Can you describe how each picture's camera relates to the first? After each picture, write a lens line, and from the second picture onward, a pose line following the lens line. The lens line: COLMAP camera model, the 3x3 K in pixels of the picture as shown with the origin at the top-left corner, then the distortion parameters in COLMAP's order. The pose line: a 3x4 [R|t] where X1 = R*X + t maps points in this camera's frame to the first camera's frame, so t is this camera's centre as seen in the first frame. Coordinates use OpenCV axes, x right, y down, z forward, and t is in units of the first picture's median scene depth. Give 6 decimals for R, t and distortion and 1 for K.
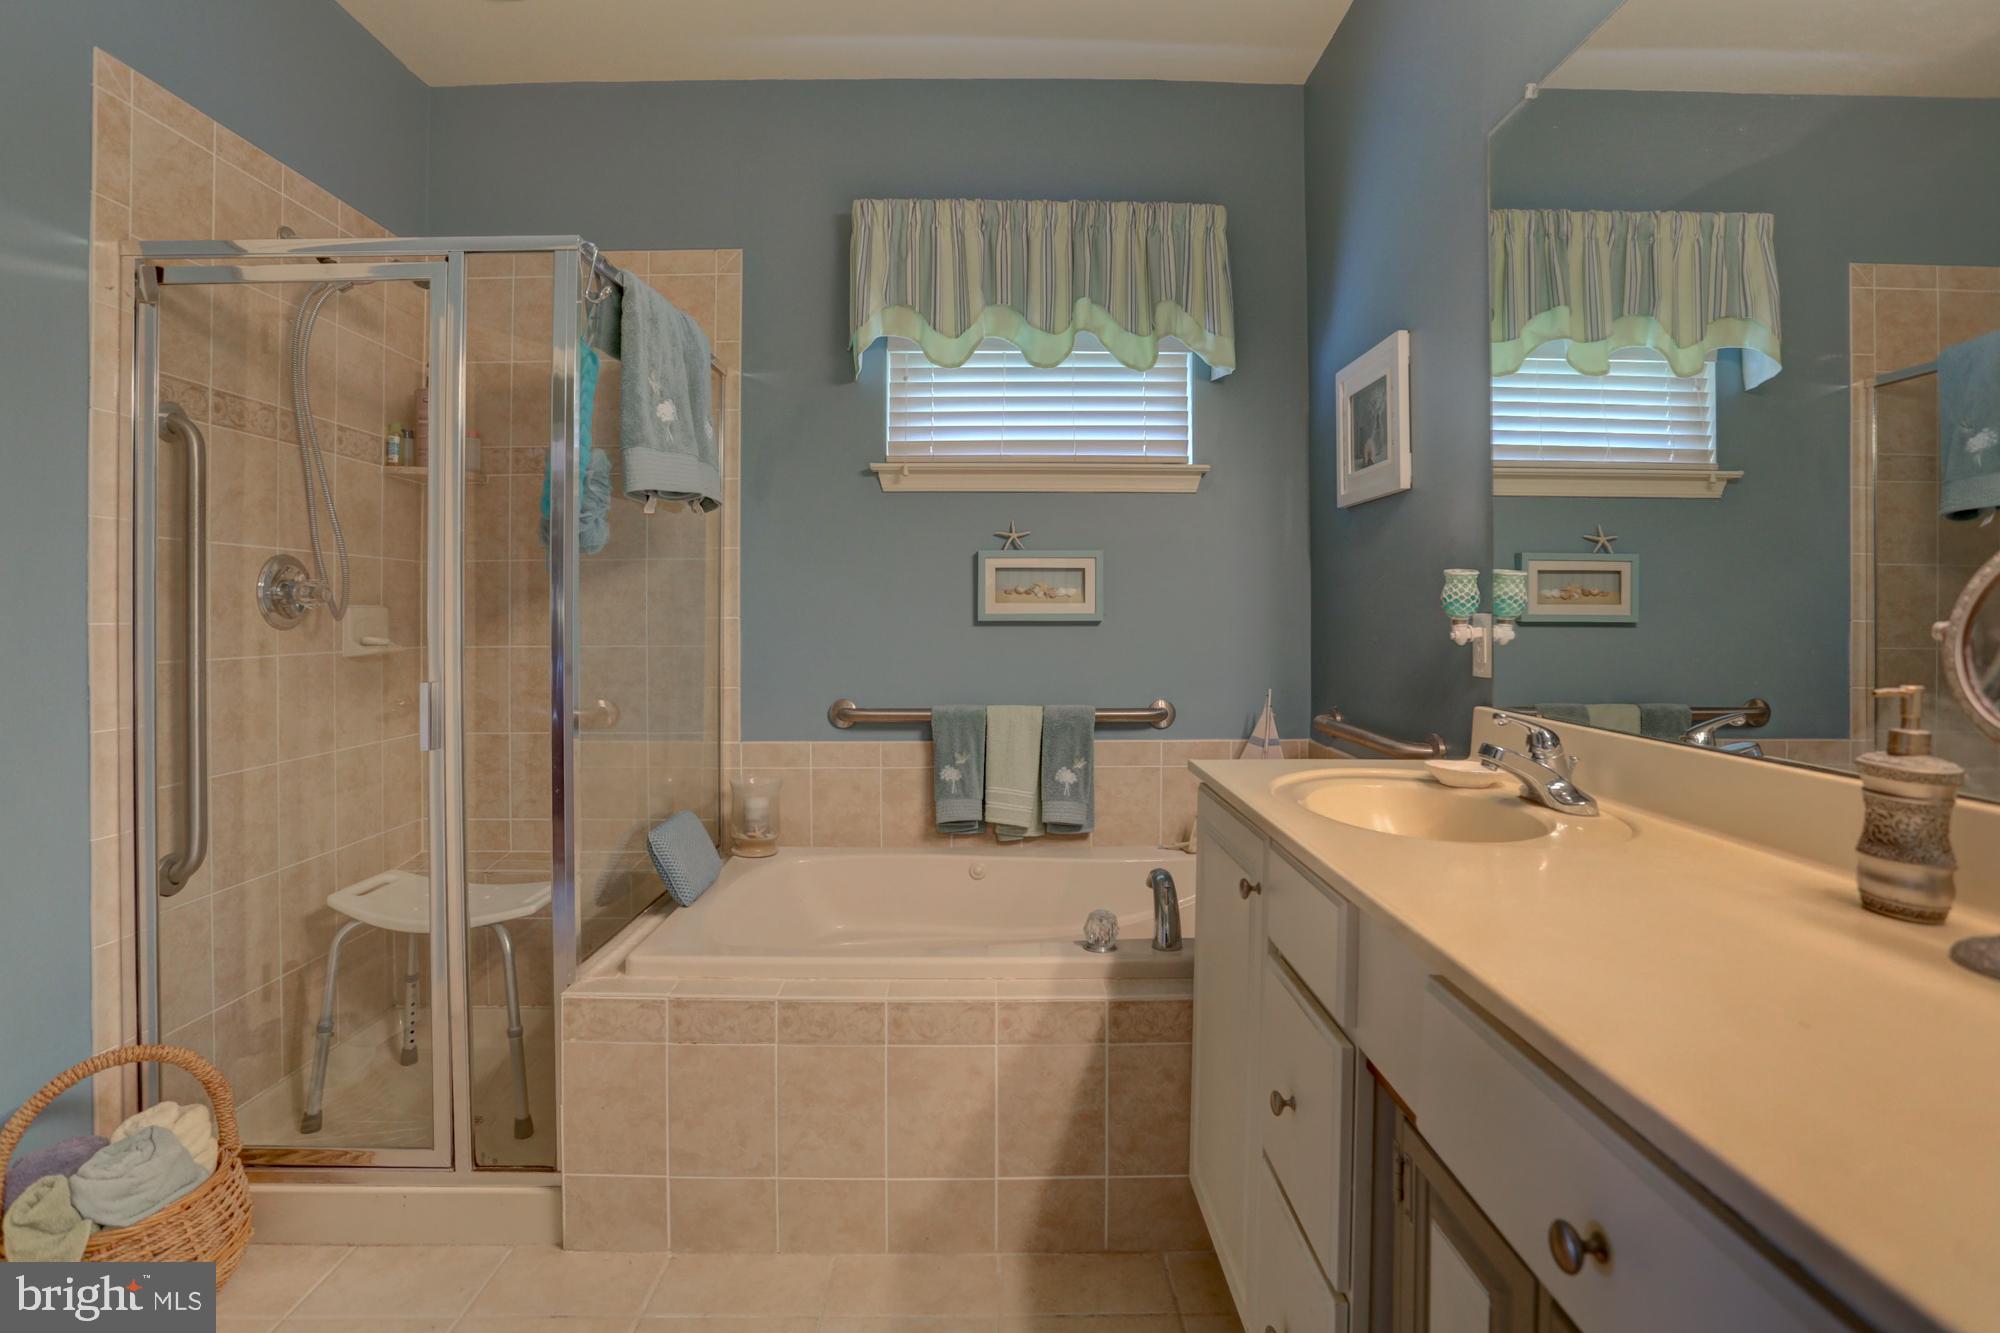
lens RADIAL K [[998.0, 0, 1003.8], [0, 998.0, 658.8], [0, 0, 1]] dist [-0.074294, 0.031416]
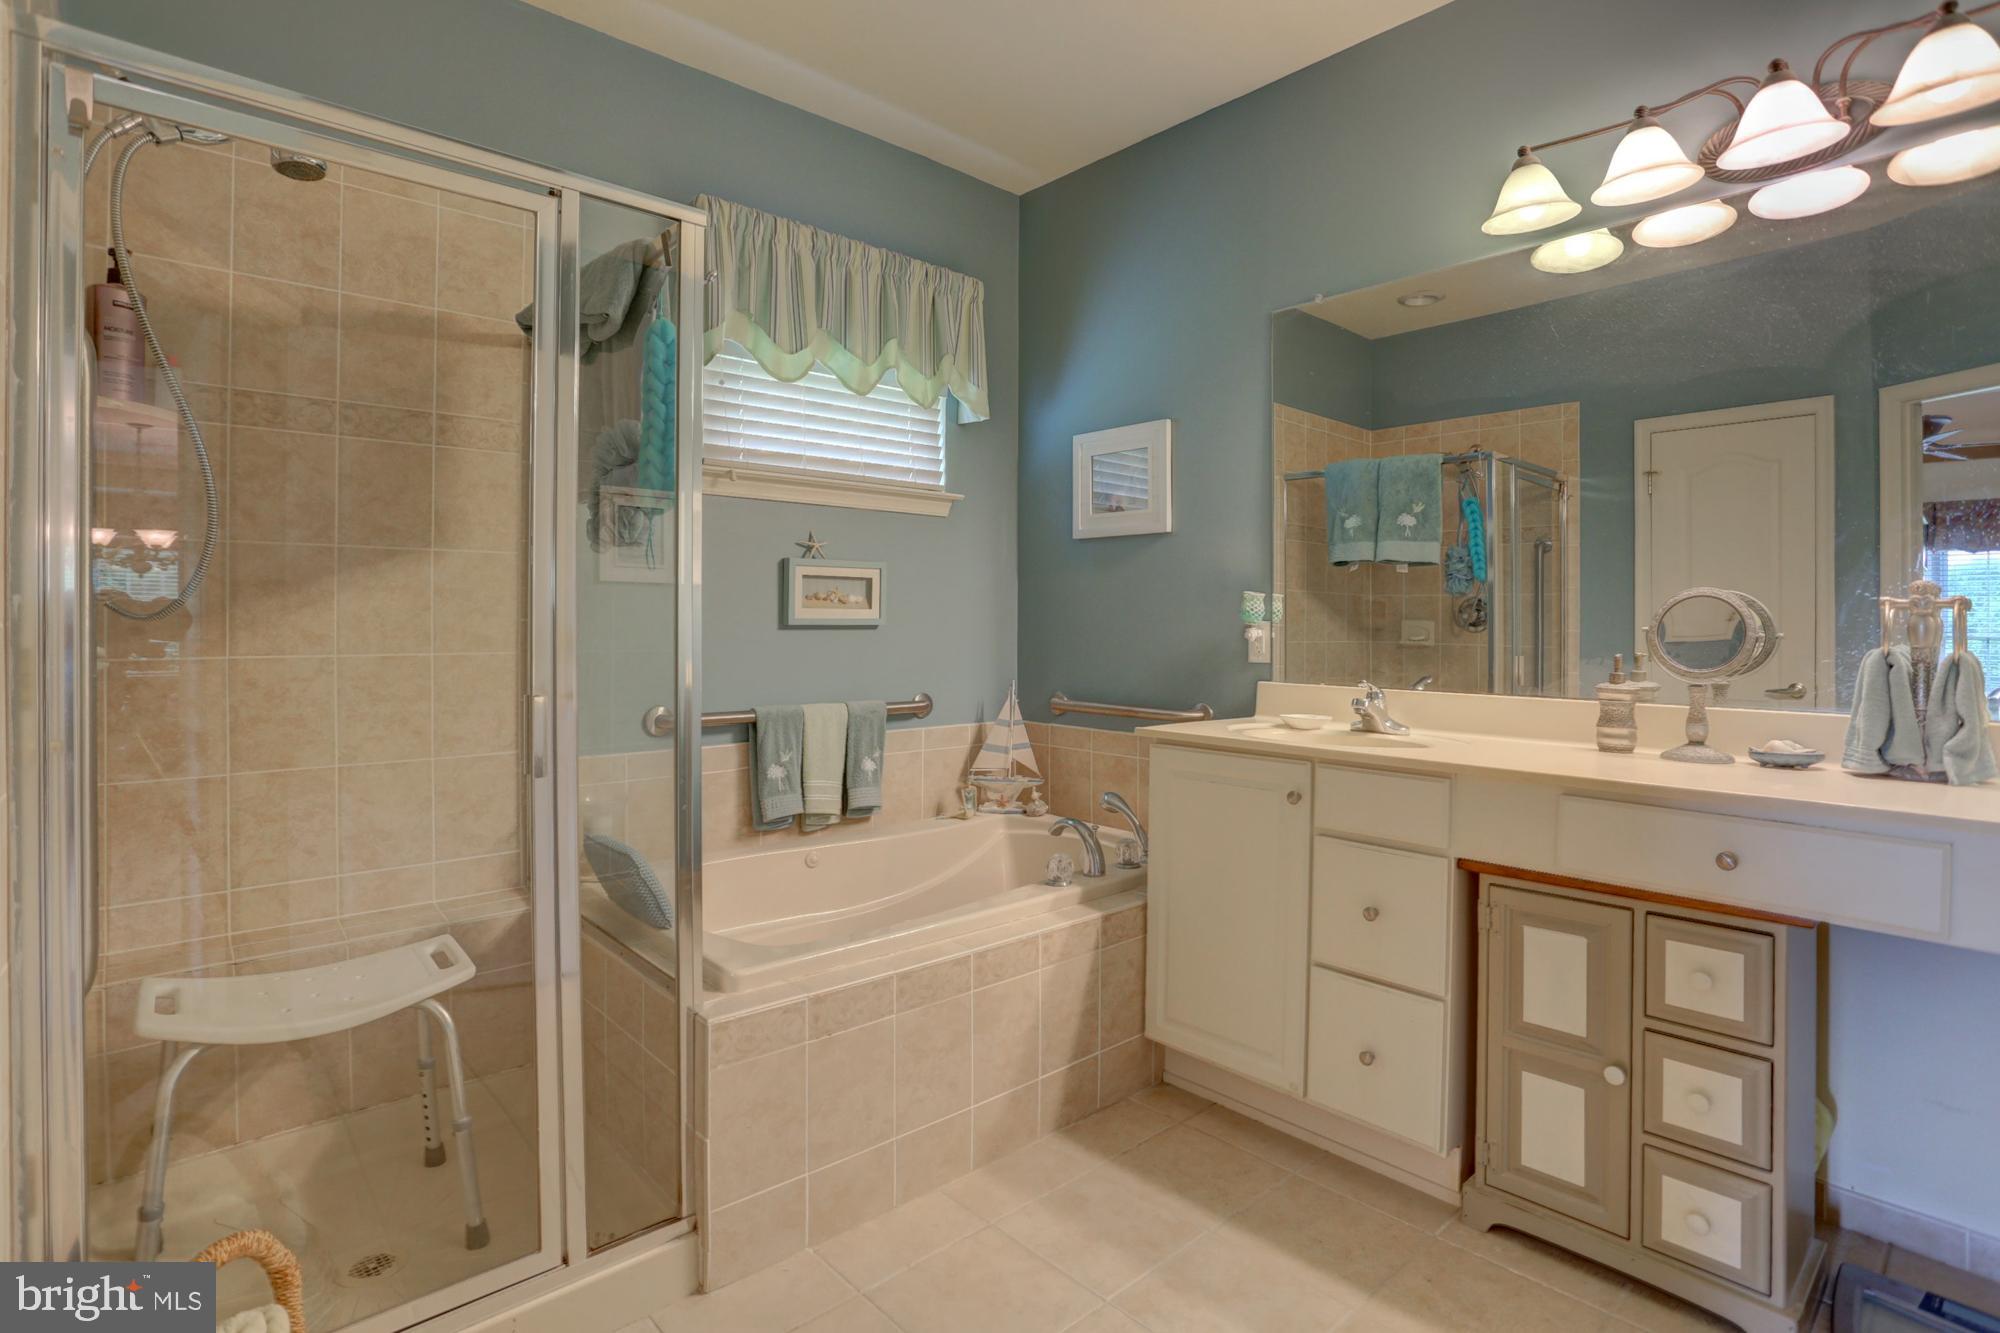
lens RADIAL K [[996.1, 0, 1000.8], [0, 996.1, 678.5], [0, 0, 1]] dist [-0.081344, 0.035702]
pose [[0.747528, -0.032922, 0.663414, -0.581206], [0.023119, 0.999455, 0.023549, -0.000937], [-0.663828, -0.002266, 0.747882, 0.075791]]
